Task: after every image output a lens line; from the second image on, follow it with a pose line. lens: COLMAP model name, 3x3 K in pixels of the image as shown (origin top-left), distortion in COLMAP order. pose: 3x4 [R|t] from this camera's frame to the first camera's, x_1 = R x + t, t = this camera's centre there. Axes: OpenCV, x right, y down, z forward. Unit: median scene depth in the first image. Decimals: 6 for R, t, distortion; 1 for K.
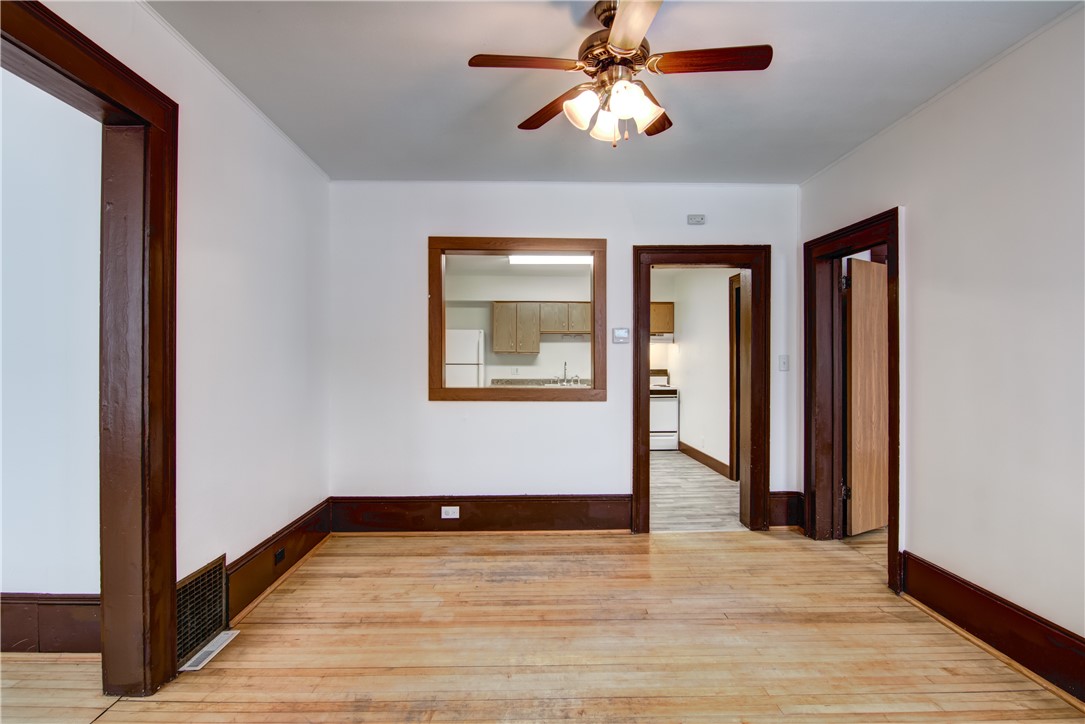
lens RADIAL K [[548.2, 0, 542.5], [0, 548.2, 362.0], [0, 0, 1]] dist [-0.000617, -0.012870]
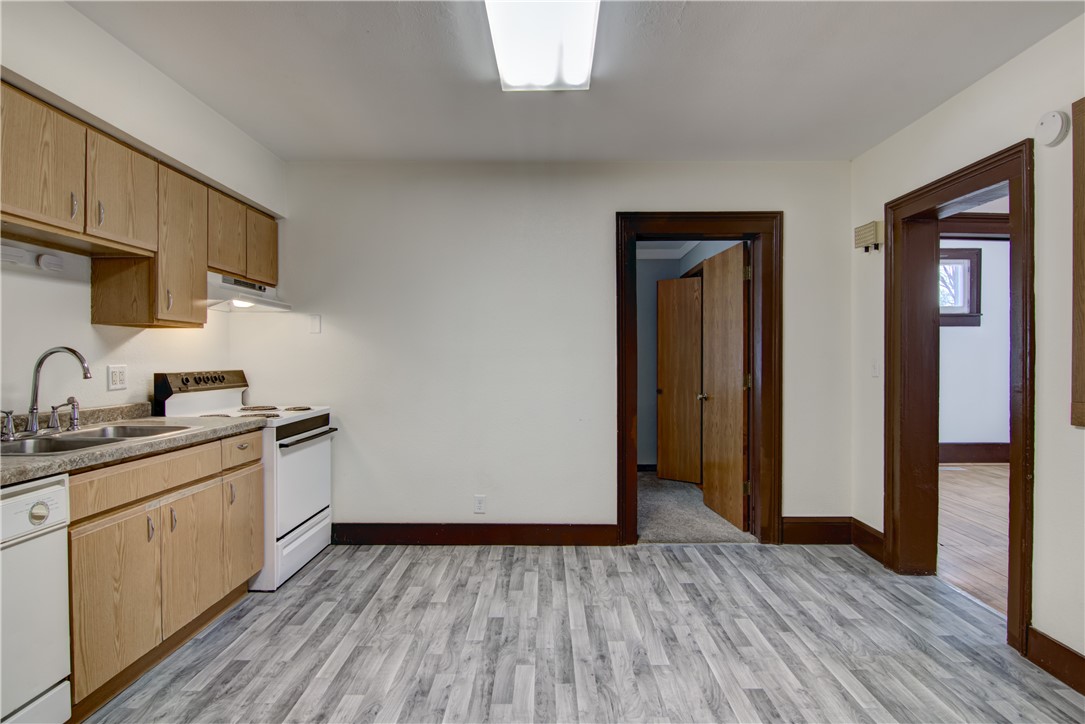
lens RADIAL K [[579.7, 0, 542.5], [0, 579.7, 362.0], [0, 0, 1]] dist [-0.000275, -0.013573]
pose [[0.045447, -0.006320, 0.998947, -0.454385], [0.002458, 0.999978, 0.006215, 0.009680], [-0.998964, 0.002173, 0.045462, 1.589780]]
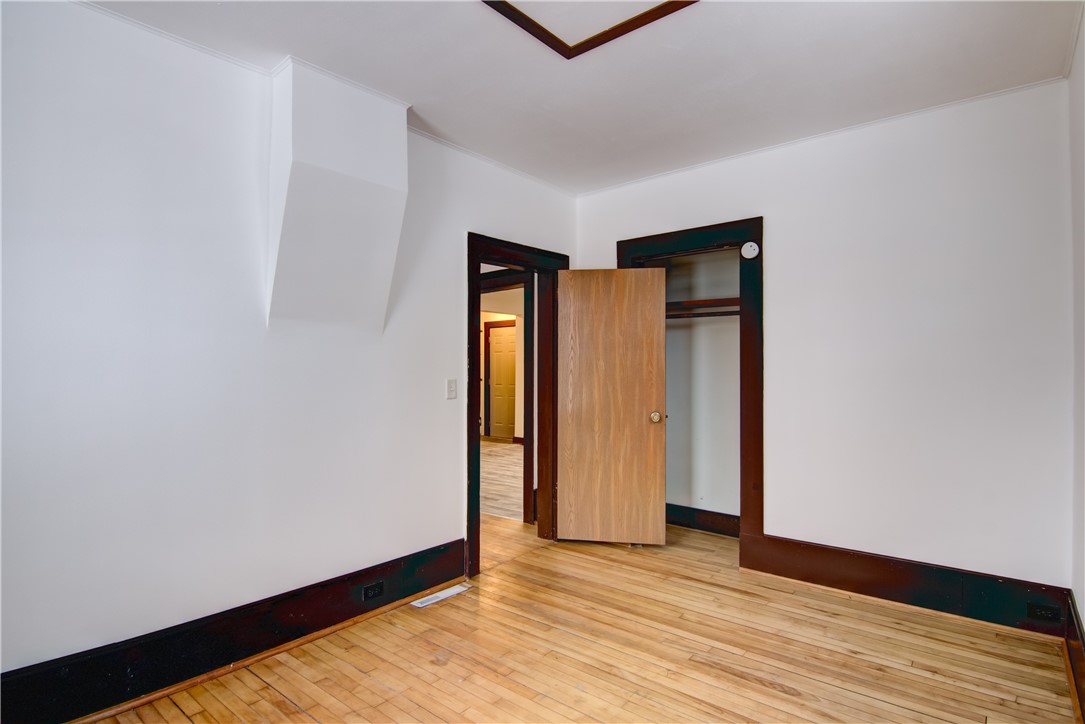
lens RADIAL K [[548.2, 0, 542.5], [0, 548.2, 362.0], [0, 0, 1]] dist [-0.000617, -0.012870]
pose [[0.745831, -0.010647, -0.666050, 1.223371], [-0.001092, 0.999851, -0.017207, 0.001616], [0.666135, 0.013561, 0.745708, 0.201689]]
